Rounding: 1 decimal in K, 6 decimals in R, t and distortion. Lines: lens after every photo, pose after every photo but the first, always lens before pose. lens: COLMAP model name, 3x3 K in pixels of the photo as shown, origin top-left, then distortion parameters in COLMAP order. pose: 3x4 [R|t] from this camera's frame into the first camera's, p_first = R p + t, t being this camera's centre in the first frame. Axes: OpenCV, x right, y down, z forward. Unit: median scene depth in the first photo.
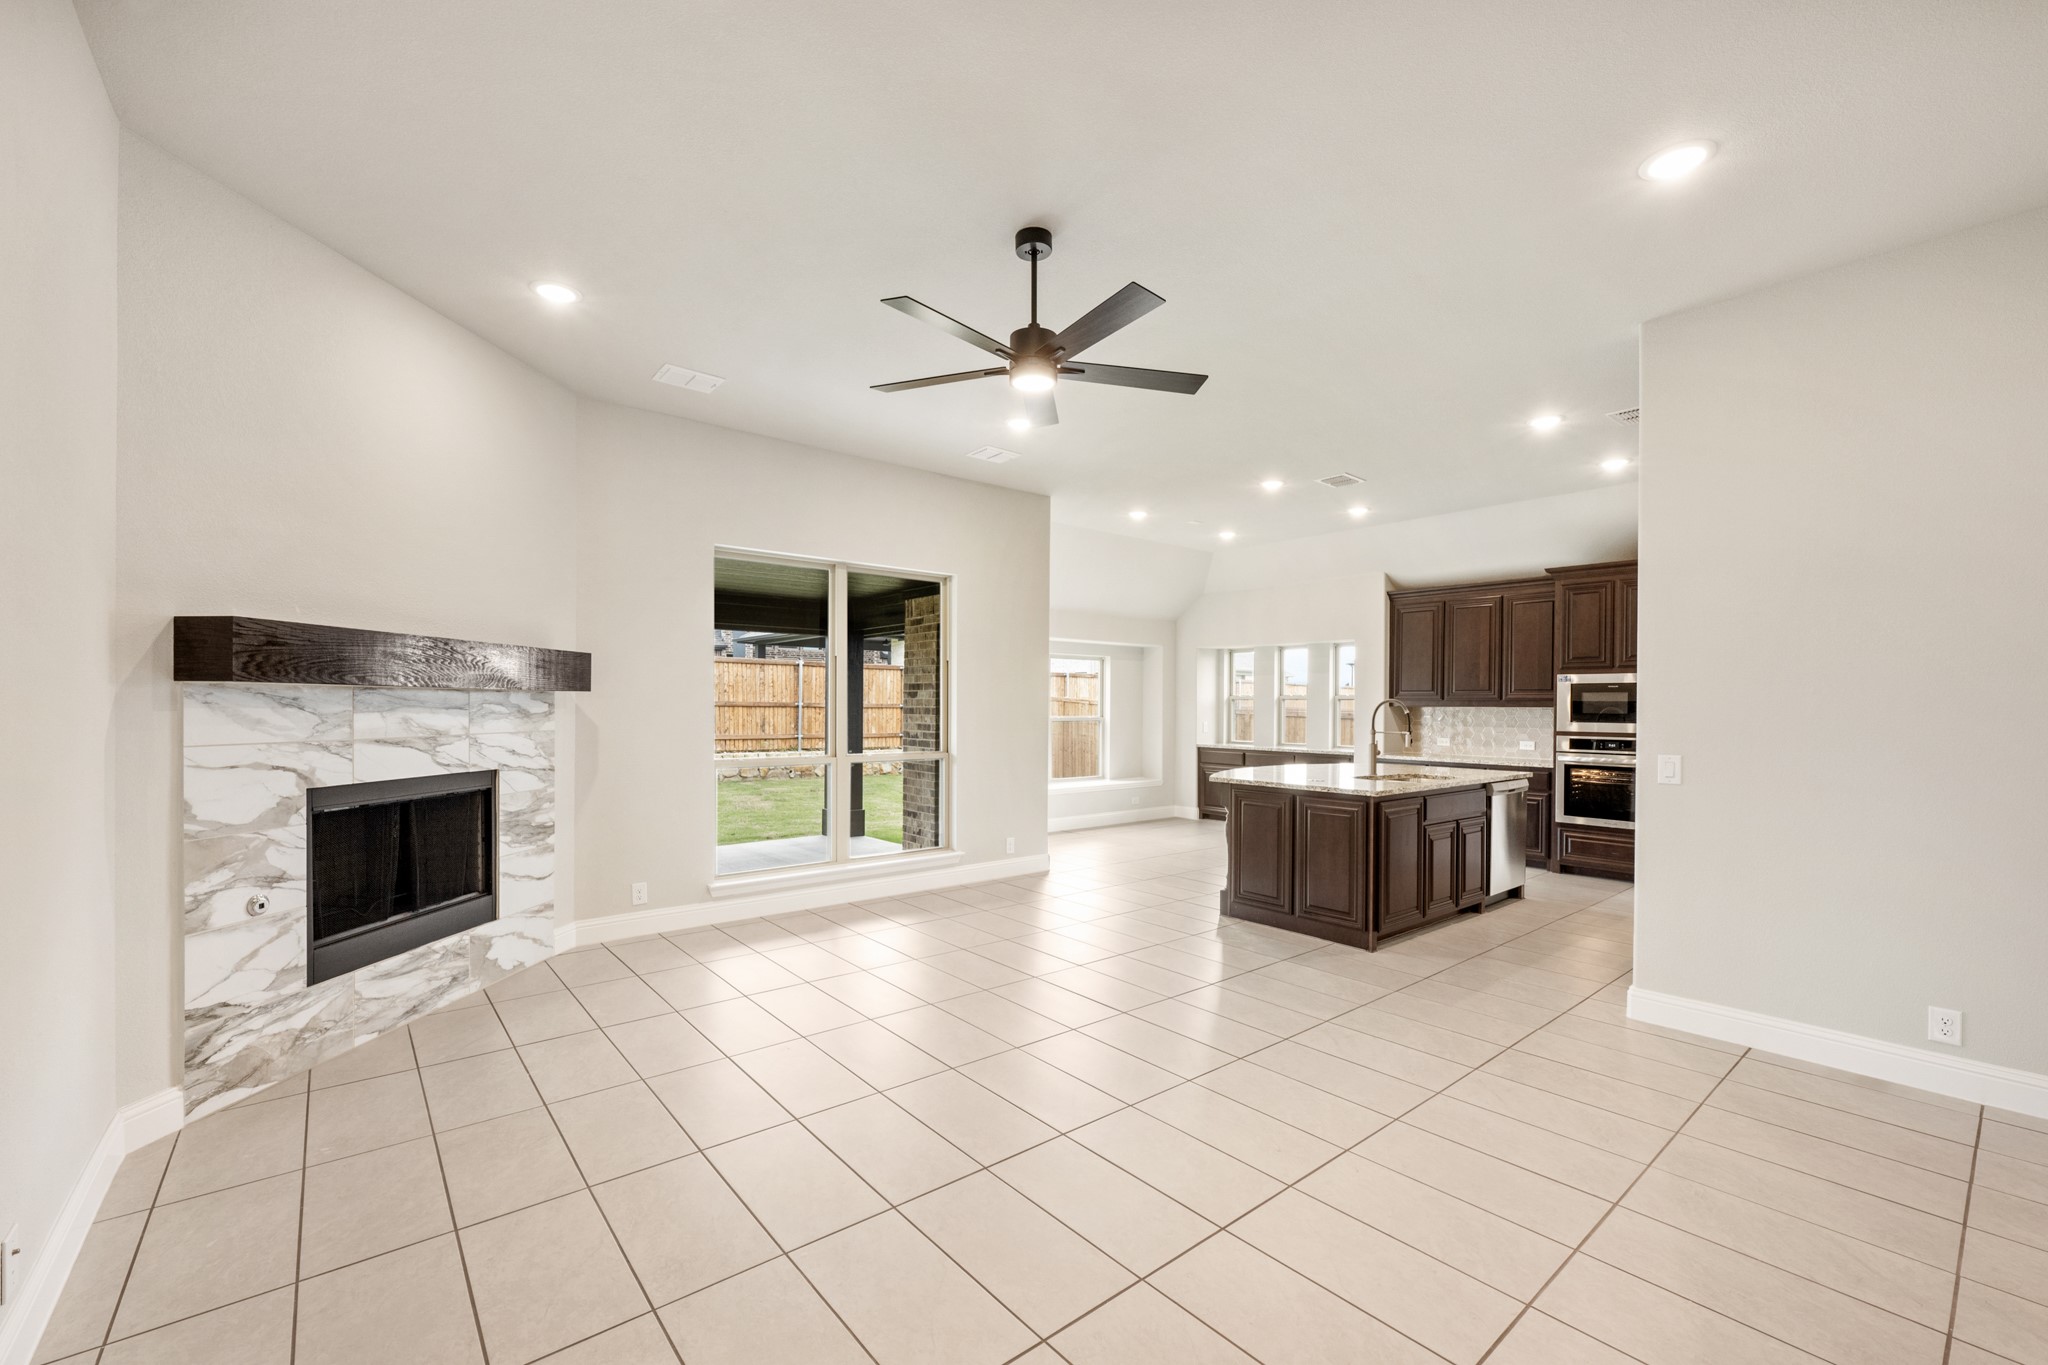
lens RADIAL K [[842.9, 0, 1023.1], [0, 842.9, 712.9], [0, 0, 1]] dist [0.001924, 0.000917]
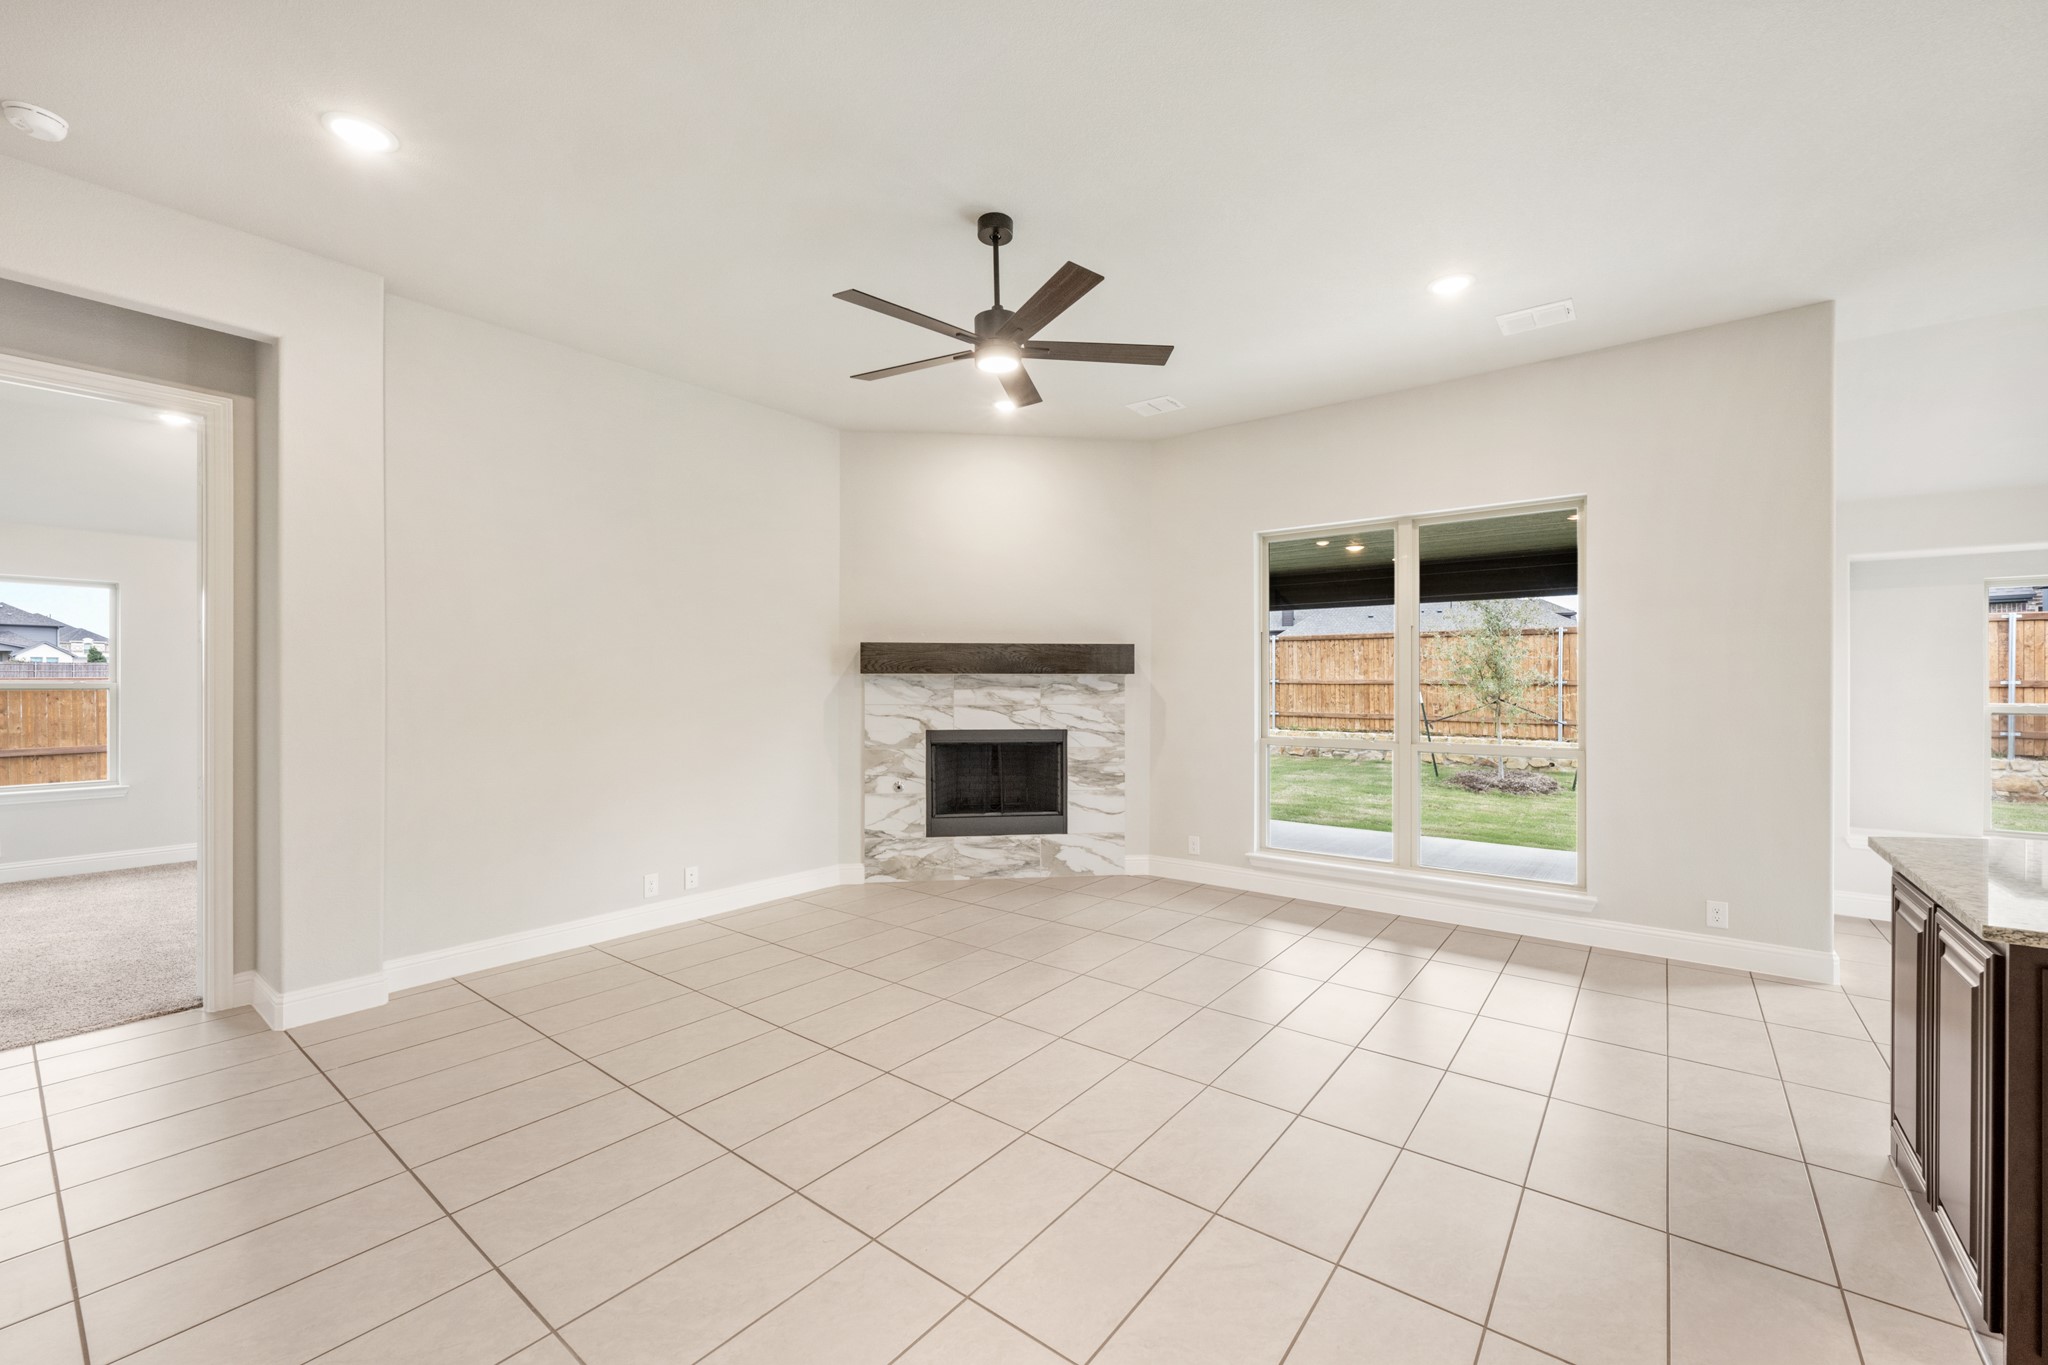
lens RADIAL K [[842.9, 0, 1016.5], [0, 842.9, 687.2], [0, 0, 1]] dist [0.001924, 0.000917]
pose [[0.207364, -0.001448, -0.978263, 0.711963], [-0.006955, 0.999971, -0.002955, -0.000300], [0.978239, 0.007417, 0.207348, 0.572089]]
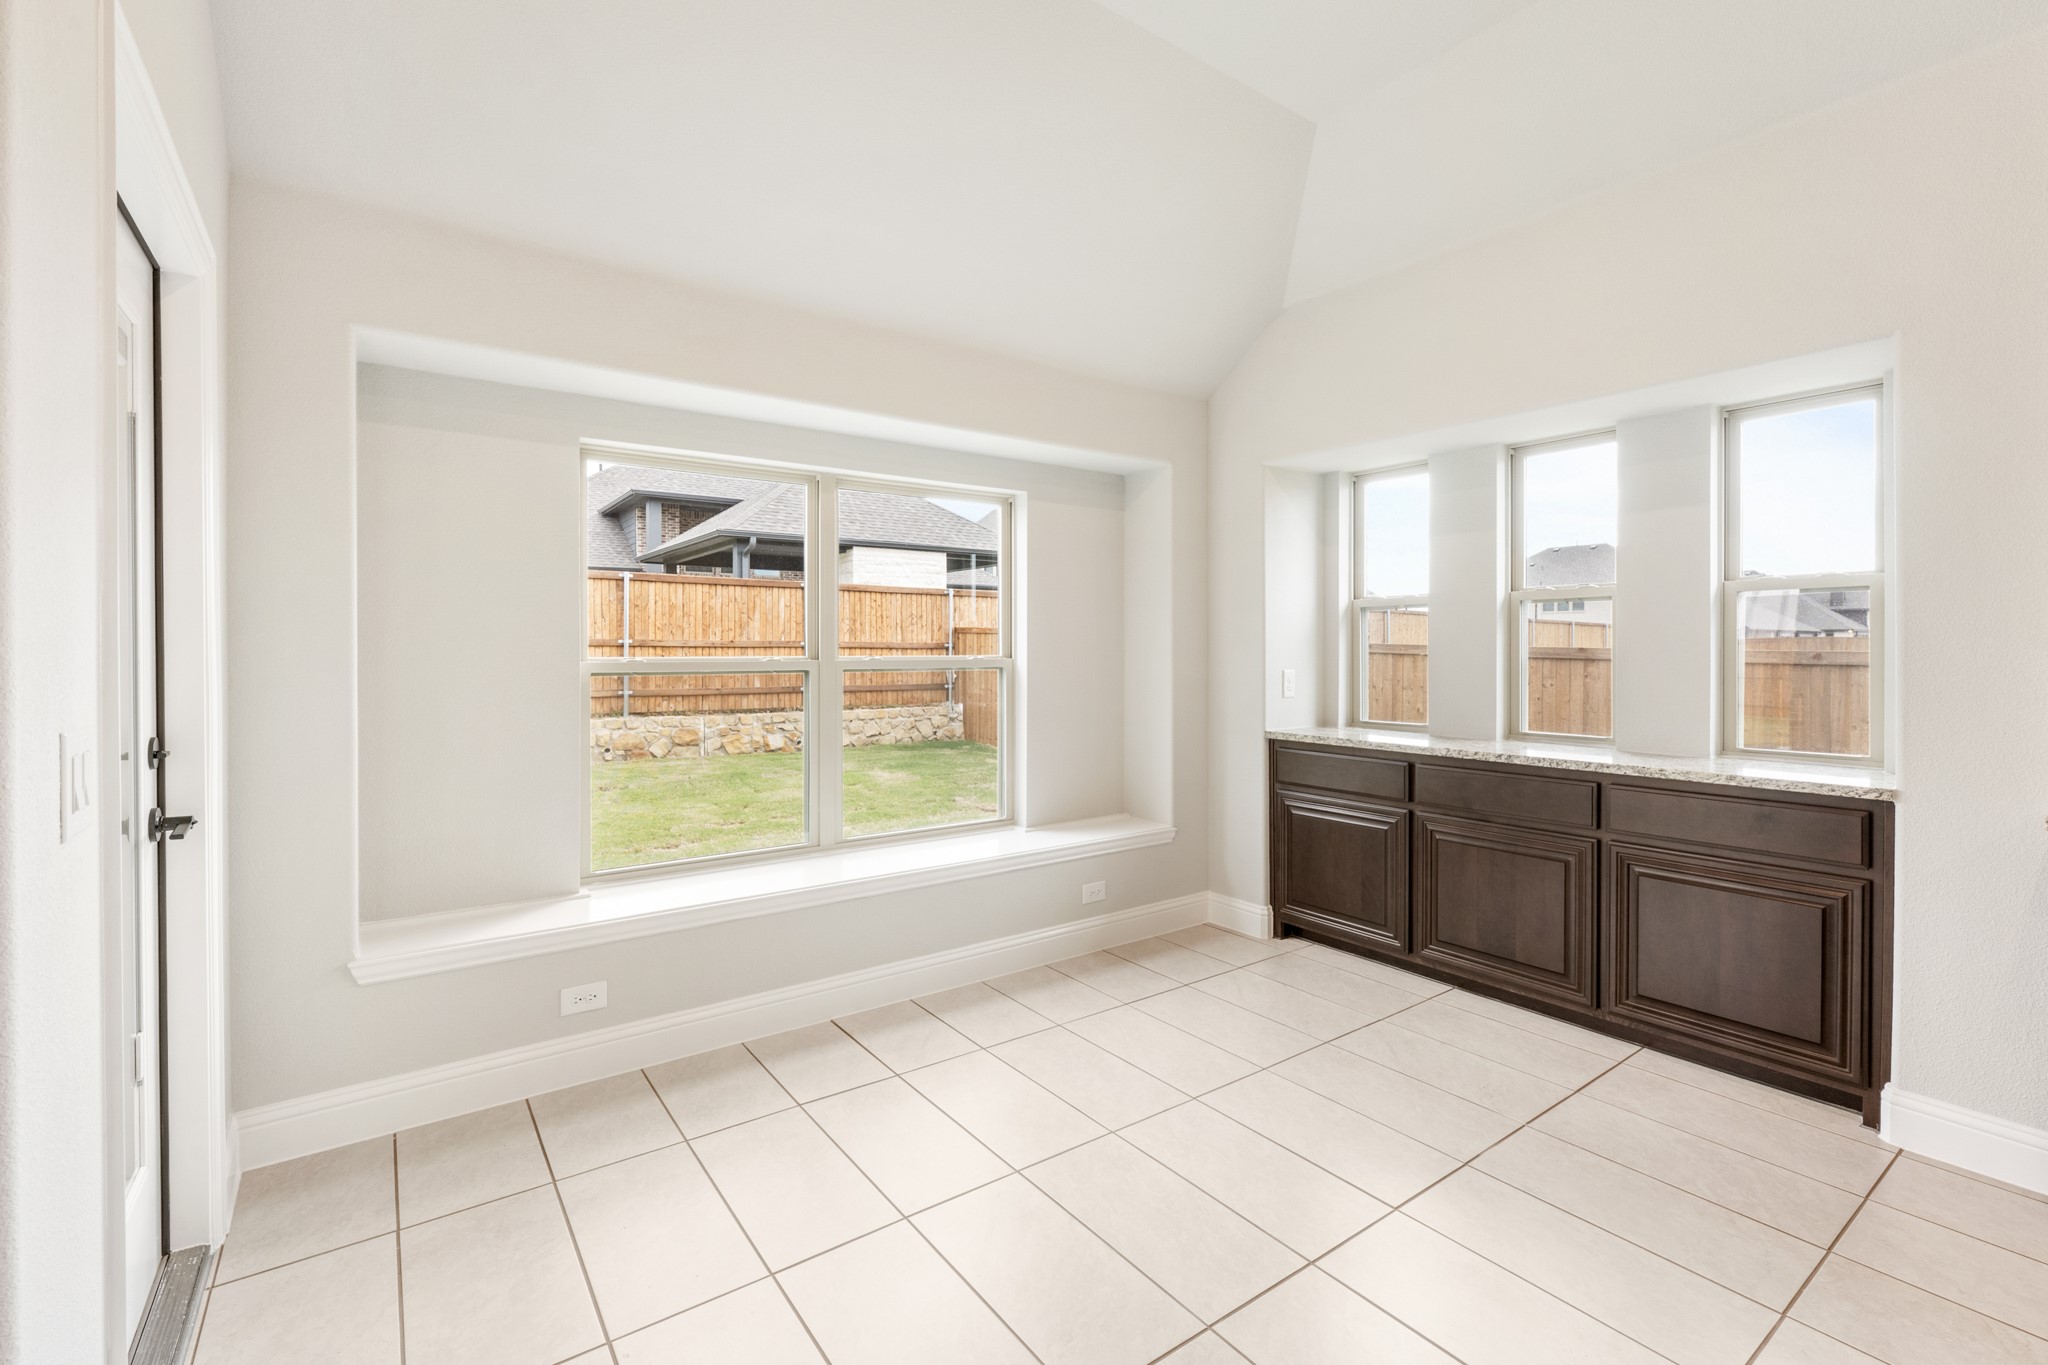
lens RADIAL K [[875.6, 0, 1043.7], [0, 875.6, 653.1], [0, 0, 1]] dist [-0.001266, -0.000070]
pose [[0.998729, -0.005186, -0.050138, 0.284570], [0.004955, 0.999976, -0.004747, 0.010593], [0.050161, 0.004492, 0.998731, 1.358334]]
